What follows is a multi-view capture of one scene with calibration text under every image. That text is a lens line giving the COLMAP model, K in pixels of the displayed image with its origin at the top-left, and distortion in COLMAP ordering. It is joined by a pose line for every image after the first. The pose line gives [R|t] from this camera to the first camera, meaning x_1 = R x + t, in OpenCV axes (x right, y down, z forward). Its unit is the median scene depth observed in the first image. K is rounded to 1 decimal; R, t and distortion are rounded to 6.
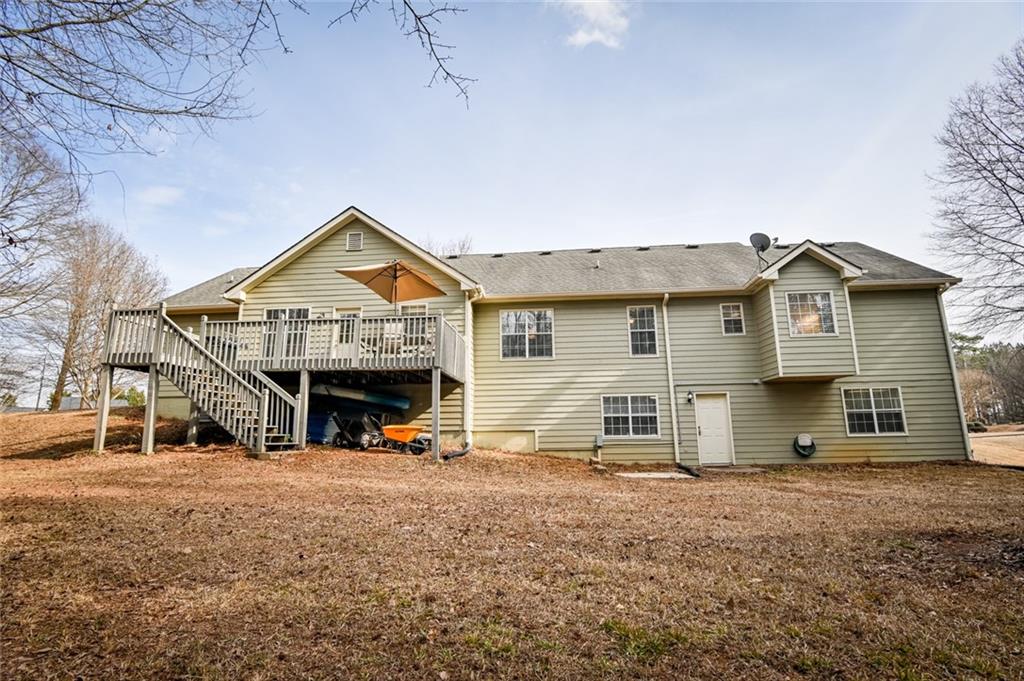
lens RADIAL K [[502.5, 0, 511.7], [0, 502.5, 346.4], [0, 0, 1]] dist [-0.018643, -0.000895]
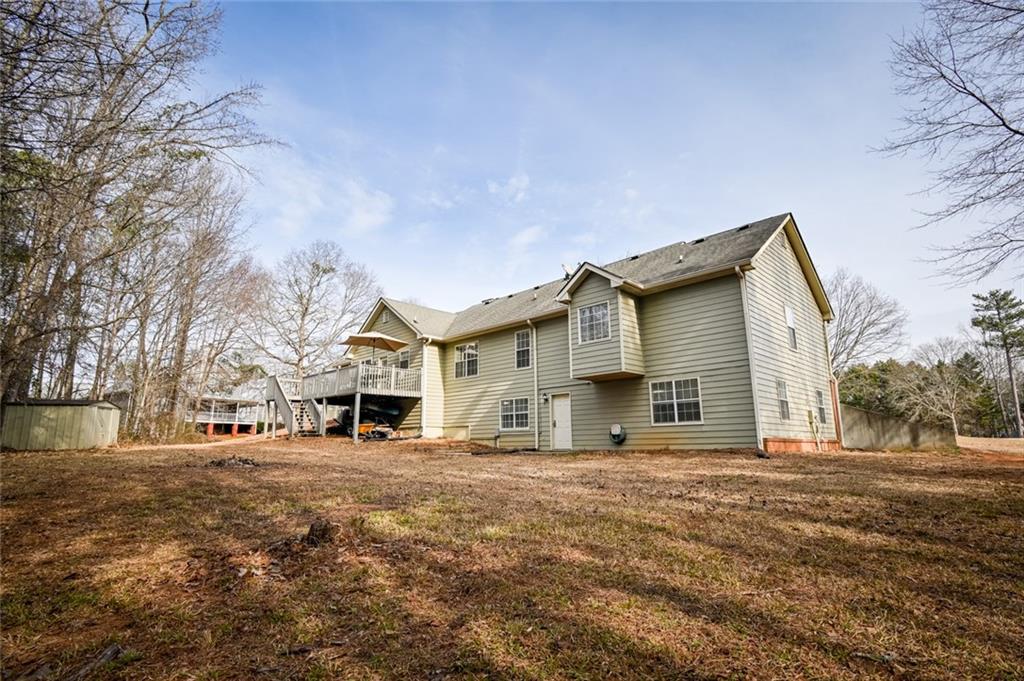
lens RADIAL K [[502.5, 0, 504.3], [0, 502.5, 339.7], [0, 0, 1]] dist [-0.018643, -0.000895]
pose [[0.752902, -0.131820, -0.644797, 1.139990], [0.133892, 0.989926, -0.046037, -0.001325], [0.644370, -0.051672, 0.762967, -0.049571]]
